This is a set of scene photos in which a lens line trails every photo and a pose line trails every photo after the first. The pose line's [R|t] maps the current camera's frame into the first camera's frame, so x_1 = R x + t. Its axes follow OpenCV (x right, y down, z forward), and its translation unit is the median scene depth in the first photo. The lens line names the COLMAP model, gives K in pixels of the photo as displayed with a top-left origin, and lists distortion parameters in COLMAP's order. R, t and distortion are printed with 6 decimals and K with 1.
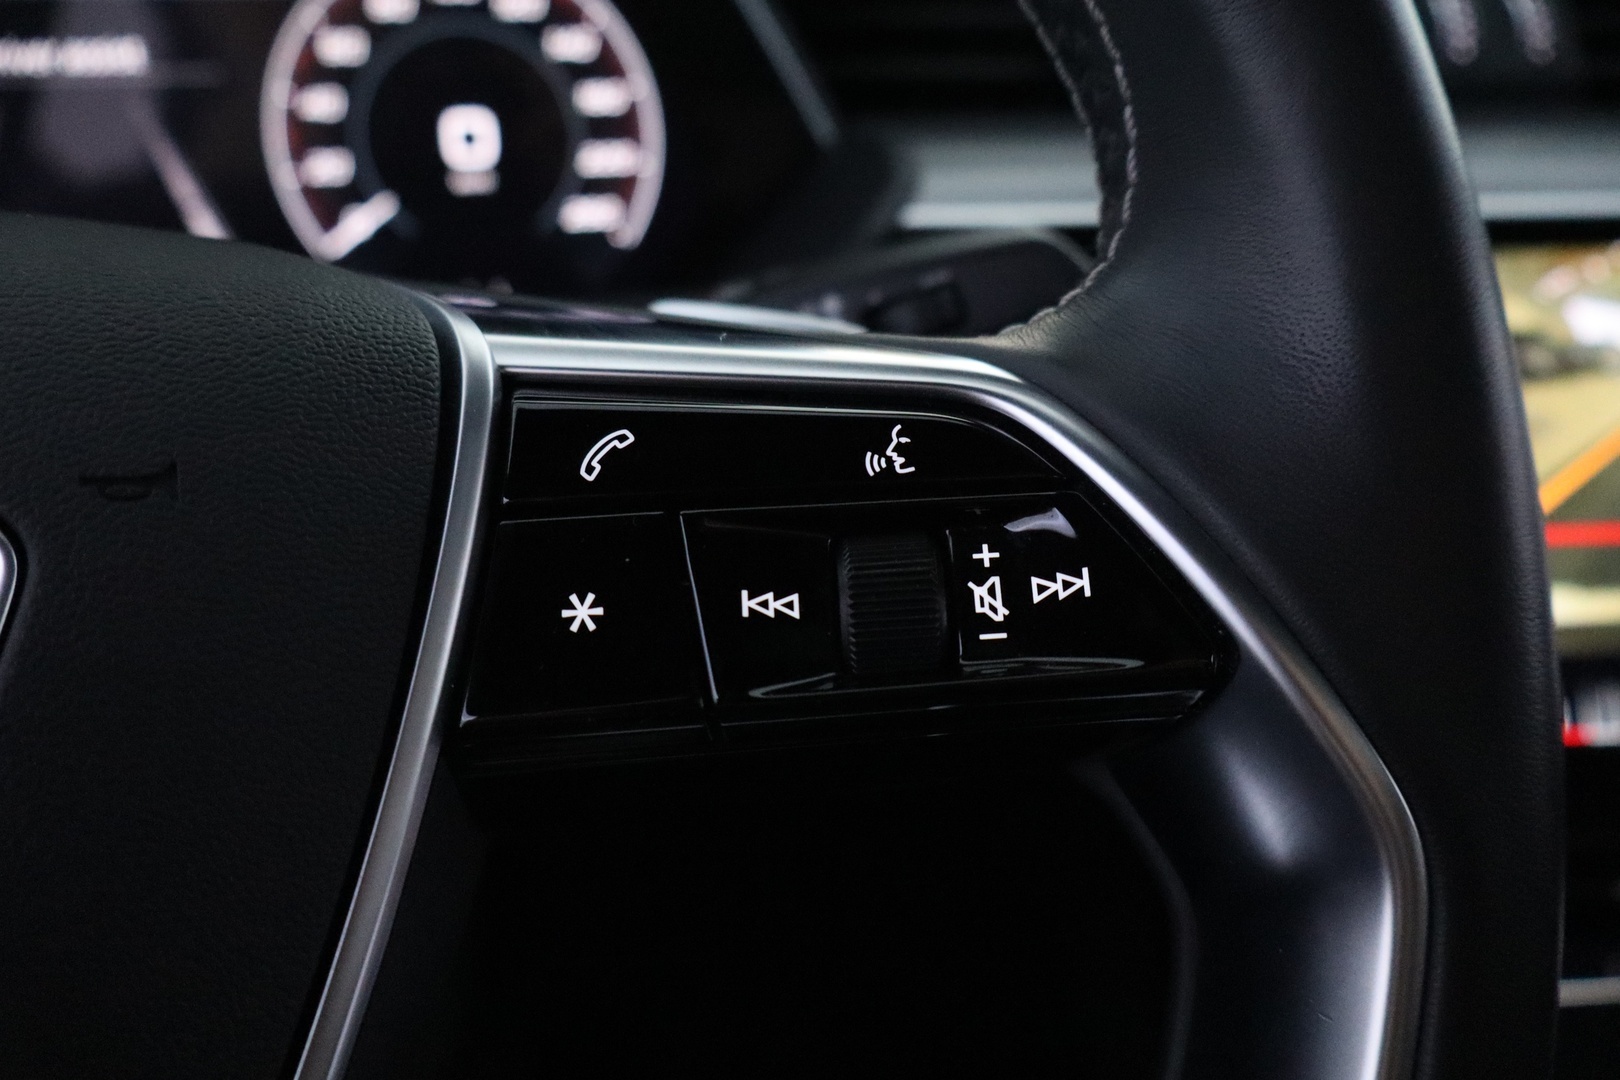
lens RADIAL K [[1385.4, 0, 810.0], [0, 1385.4, 540.0], [0, 0, 1]] dist [0.010179, -0.003442]
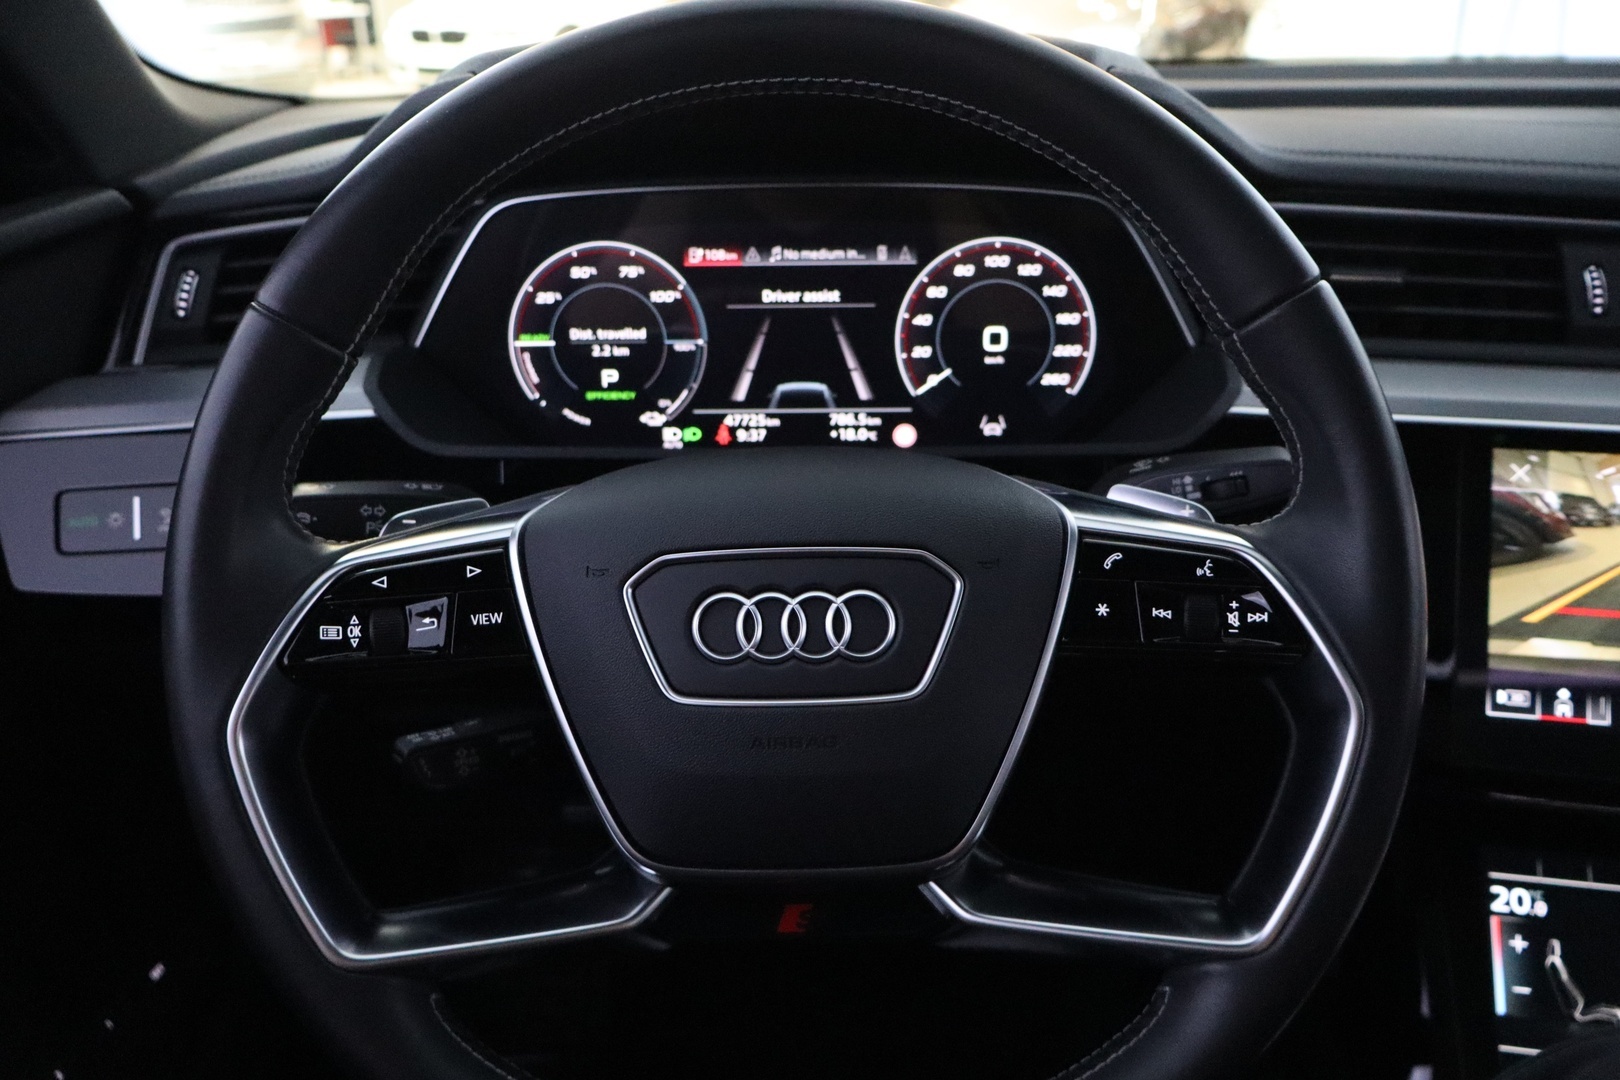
lens RADIAL K [[1385.4, 0, 810.0], [0, 1385.4, 540.0], [0, 0, 1]] dist [0.010179, -0.003442]
pose [[0.970569, 0.093829, -0.221791, -0.120026], [-0.087914, 0.995462, 0.036412, -0.162814], [0.224201, -0.015842, 0.974414, -2.237338]]
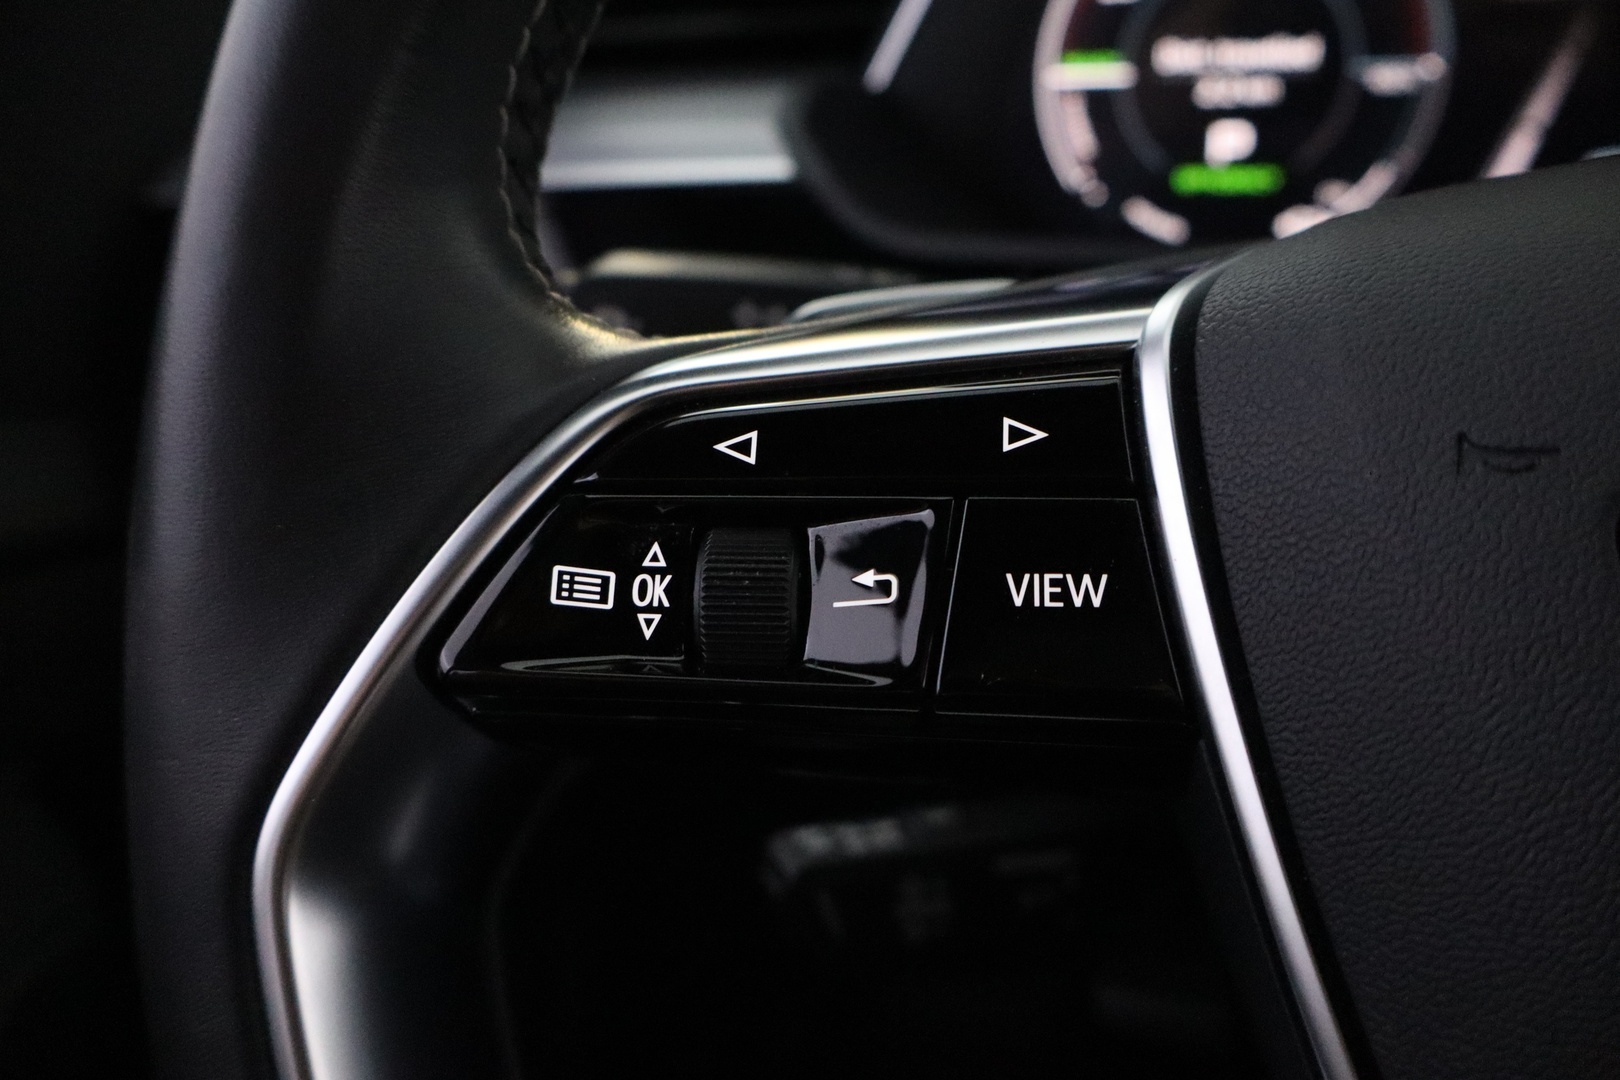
lens RADIAL K [[1385.4, 0, 810.0], [0, 1385.4, 540.0], [0, 0, 1]] dist [0.010179, -0.003442]
pose [[0.850573, 0.178627, -0.494589, -1.174383], [-0.150877, 0.983893, 0.095873, 0.089845], [0.503748, -0.006925, 0.863823, -0.283131]]
